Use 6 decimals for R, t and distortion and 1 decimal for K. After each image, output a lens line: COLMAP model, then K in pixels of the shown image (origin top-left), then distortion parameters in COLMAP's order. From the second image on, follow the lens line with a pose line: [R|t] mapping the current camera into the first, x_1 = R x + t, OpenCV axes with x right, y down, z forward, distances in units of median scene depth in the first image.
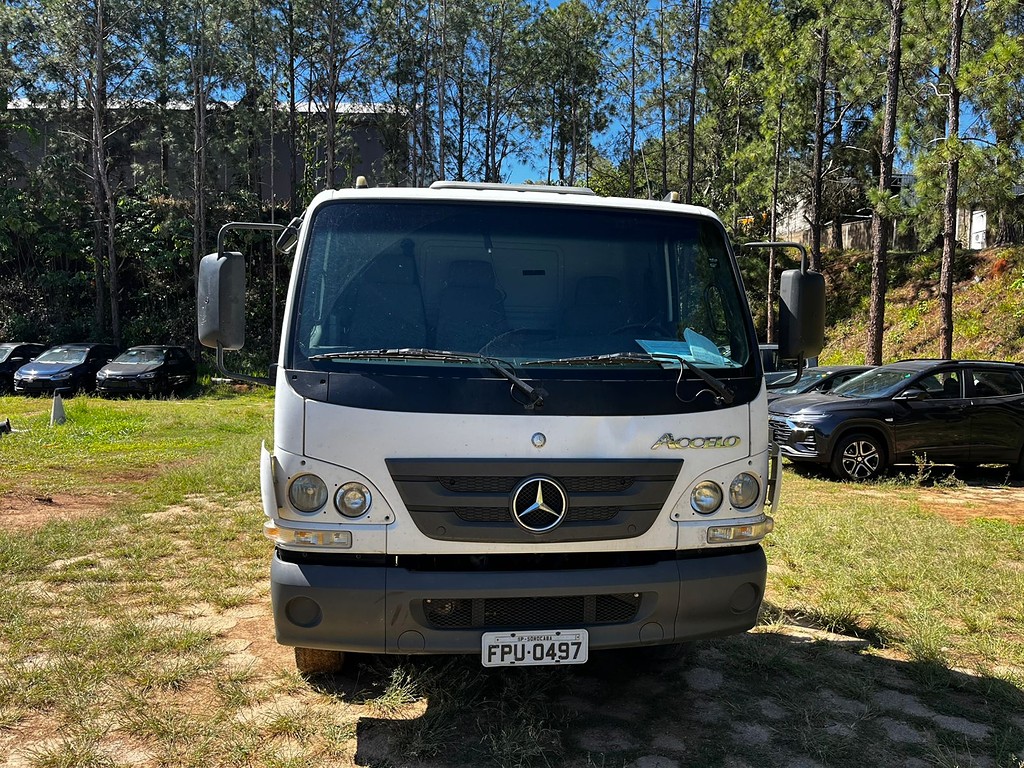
lens RADIAL K [[782.6, 0, 512.2], [0, 782.6, 341.9], [0, 0, 1]] dist [0.018311, -0.005247]
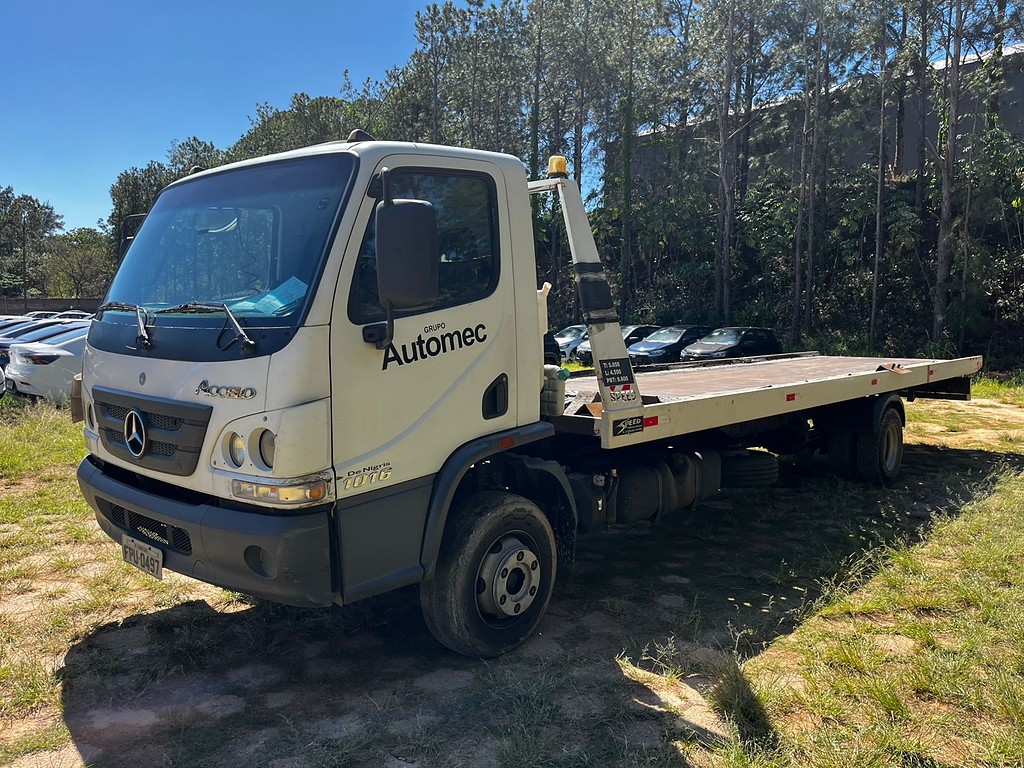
lens RADIAL K [[782.6, 0, 512.2], [0, 782.6, 341.9], [0, 0, 1]] dist [0.018311, -0.005247]
pose [[0.642672, 0.010814, -0.766065, 1.034860], [0.002796, 0.999861, 0.016460, 0.042488], [0.766136, -0.012720, 0.642552, 0.544202]]
